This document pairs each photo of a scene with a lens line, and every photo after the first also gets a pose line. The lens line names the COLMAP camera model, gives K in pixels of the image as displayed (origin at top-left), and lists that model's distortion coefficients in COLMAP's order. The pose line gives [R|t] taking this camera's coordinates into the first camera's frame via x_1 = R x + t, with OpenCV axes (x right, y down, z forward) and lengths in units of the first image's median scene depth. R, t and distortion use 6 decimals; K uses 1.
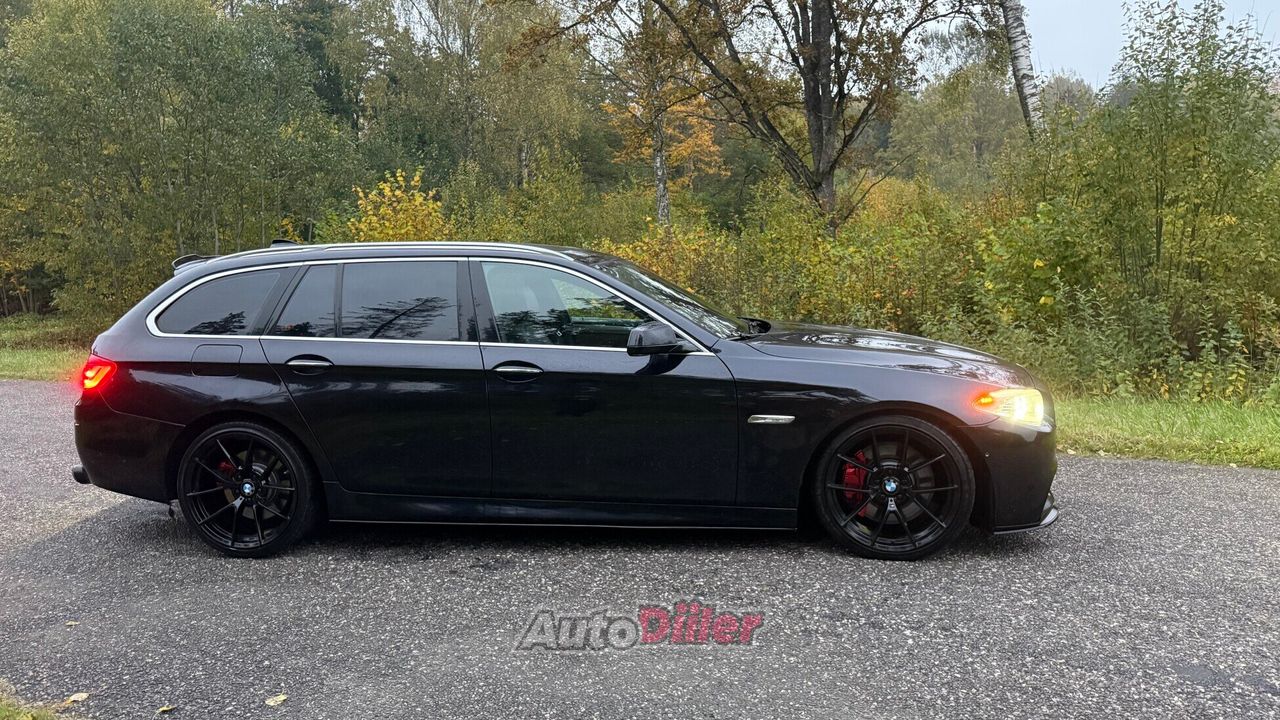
lens RADIAL K [[861.1, 0, 640.0], [0, 861.1, 360.0], [0, 0, 1]] dist [0.032002, -0.045135]
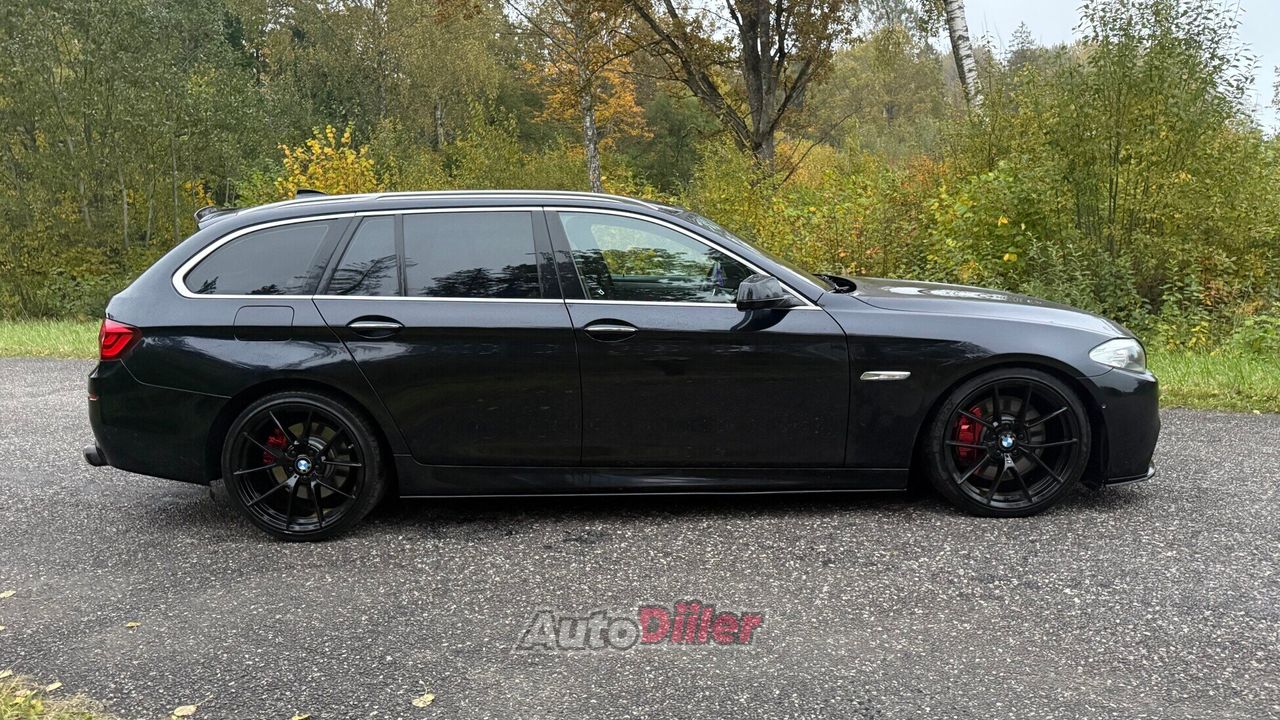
lens RADIAL K [[861.1, 0, 640.0], [0, 861.1, 360.0], [0, 0, 1]] dist [0.032002, -0.045135]
pose [[0.994886, -0.020117, 0.098977, -0.190713], [0.016038, 0.998996, 0.041828, 0.006775], [-0.099719, -0.040027, 0.994210, 0.073195]]
